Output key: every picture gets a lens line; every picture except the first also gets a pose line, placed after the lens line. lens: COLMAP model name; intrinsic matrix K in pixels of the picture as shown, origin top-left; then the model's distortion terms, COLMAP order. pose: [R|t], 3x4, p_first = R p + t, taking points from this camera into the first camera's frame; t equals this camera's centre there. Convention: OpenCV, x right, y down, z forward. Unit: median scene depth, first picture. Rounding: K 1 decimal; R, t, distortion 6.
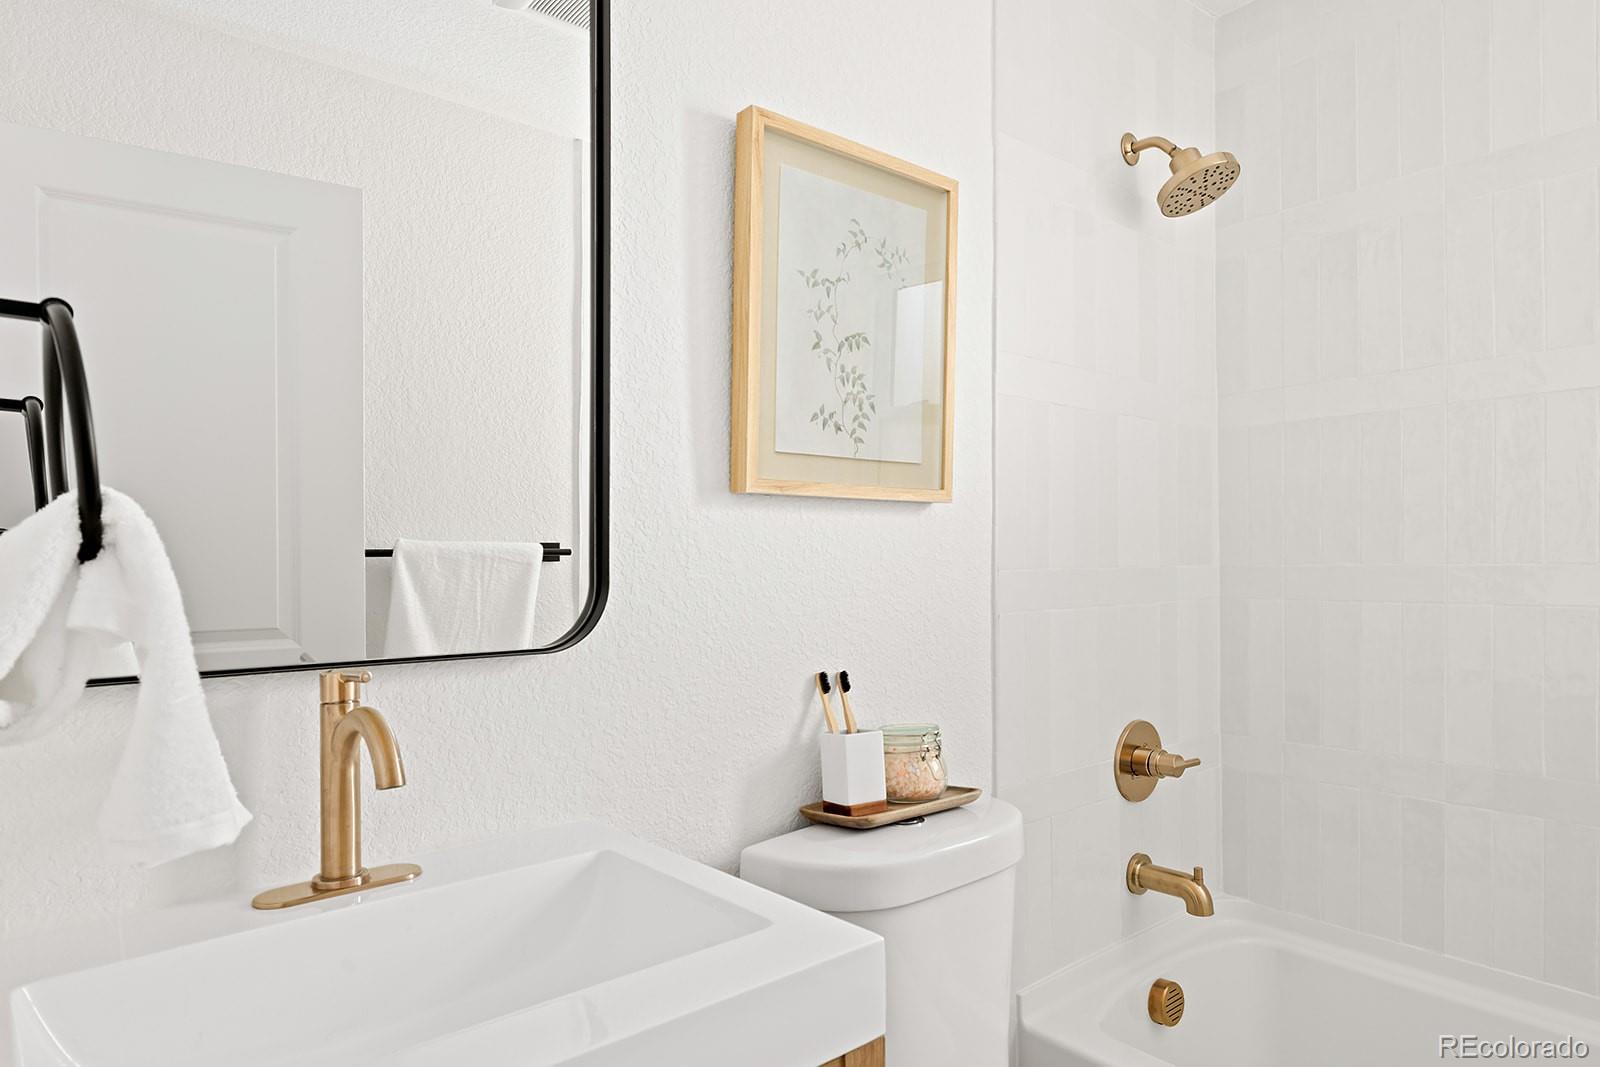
lens RADIAL K [[970.1, 0, 800.3], [0, 970.1, 570.8], [0, 0, 1]] dist [-0.008010, 0.002558]
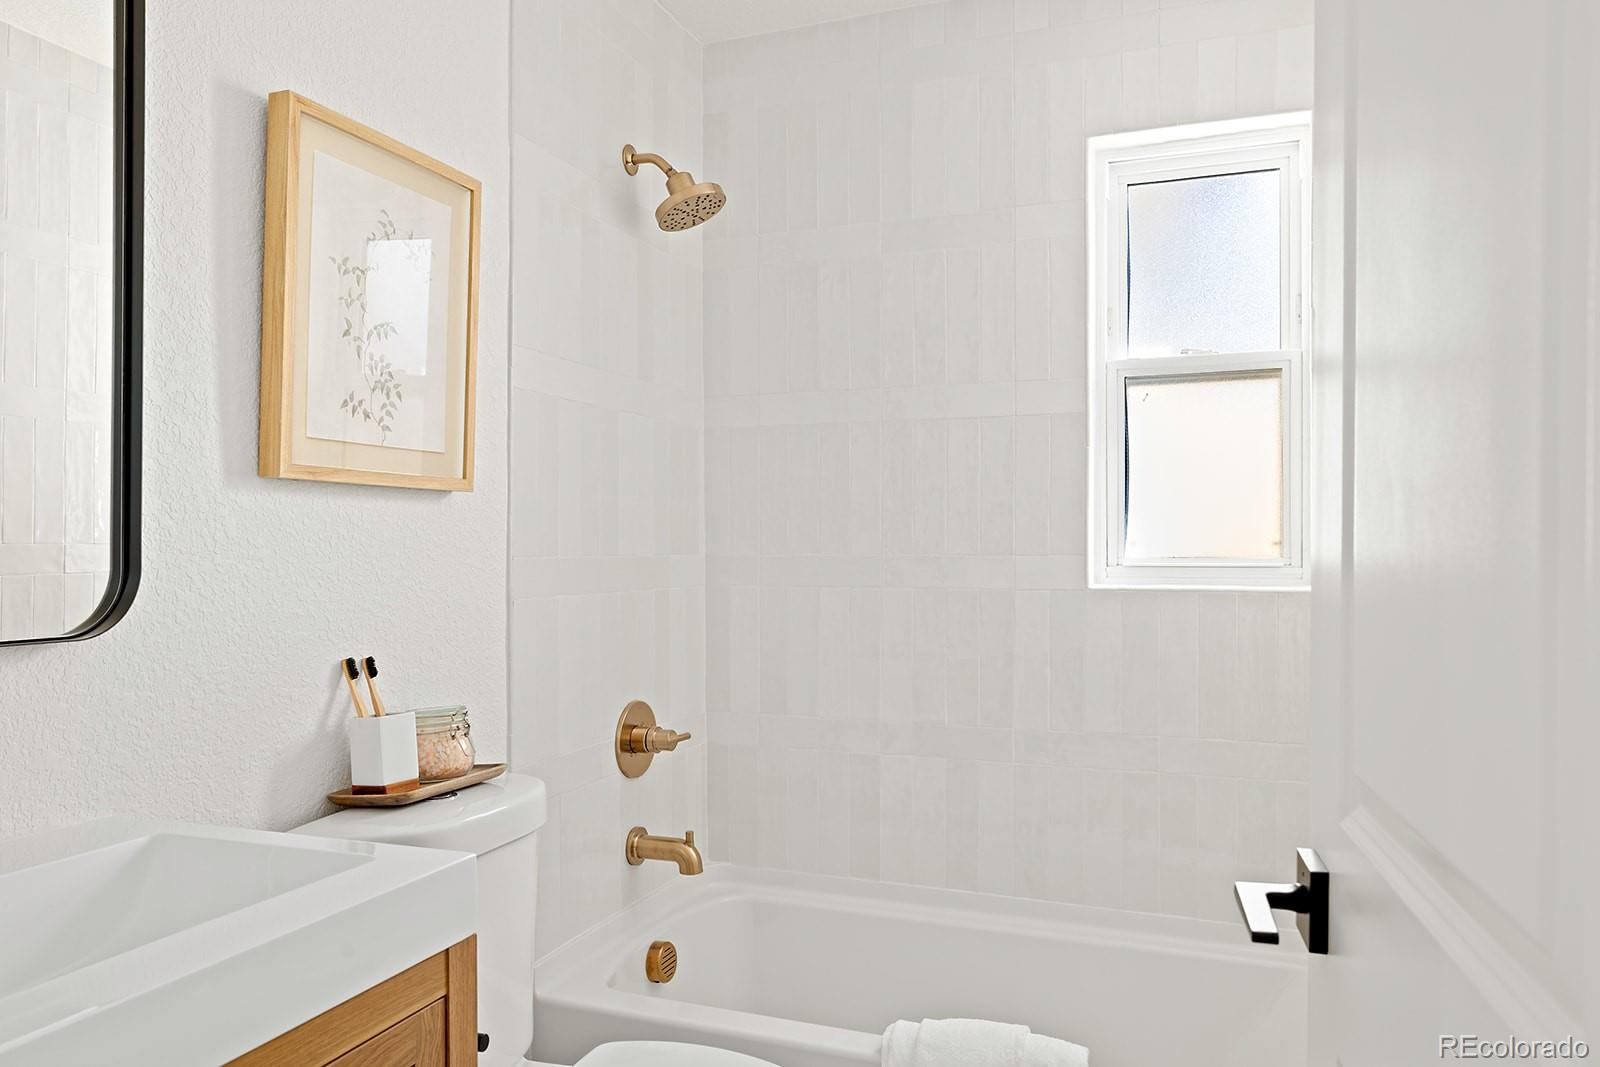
lens RADIAL K [[1136.2, 0, 800.3], [0, 1136.2, 528.0], [0, 0, 1]] dist [-0.002490, -0.002375]
pose [[0.875528, 0.016393, 0.482889, -0.132820], [-0.001340, 0.999503, -0.031502, 0.006088], [-0.483165, 0.026933, 0.875115, -0.243764]]
